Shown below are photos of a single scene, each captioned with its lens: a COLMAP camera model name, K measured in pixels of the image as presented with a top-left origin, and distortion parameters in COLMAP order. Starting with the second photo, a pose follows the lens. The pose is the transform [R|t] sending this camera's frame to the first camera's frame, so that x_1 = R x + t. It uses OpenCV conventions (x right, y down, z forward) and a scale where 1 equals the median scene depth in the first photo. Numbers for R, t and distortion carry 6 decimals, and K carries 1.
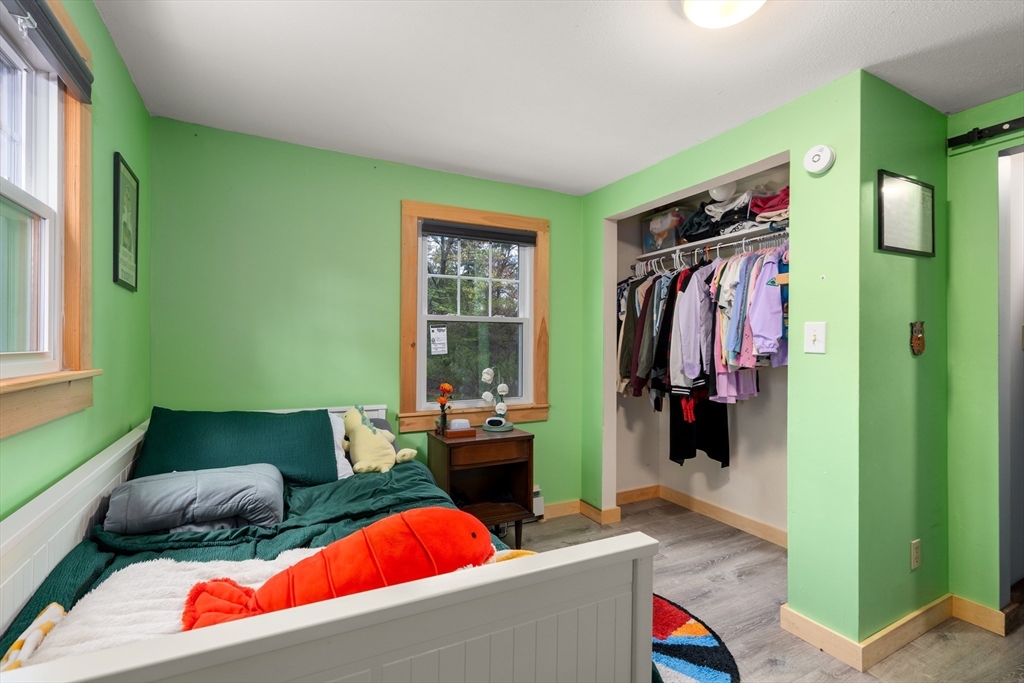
lens RADIAL K [[473.3, 0, 511.5], [0, 473.3, 341.8], [0, 0, 1]] dist [-0.003102, 0.000499]
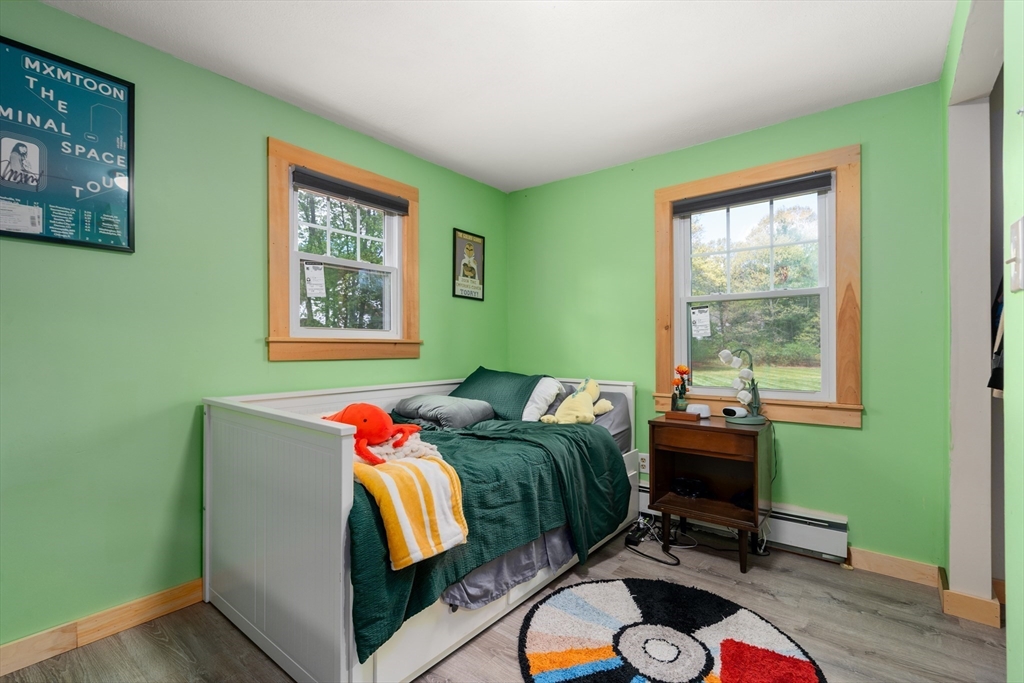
lens RADIAL K [[473.3, 0, 509.3], [0, 473.3, 346.6], [0, 0, 1]] dist [-0.003102, 0.000499]
pose [[0.391449, -0.009333, -0.920152, 0.676929], [0.006218, 0.999953, -0.007497, 0.060124], [0.920179, -0.002787, 0.391488, 0.317216]]
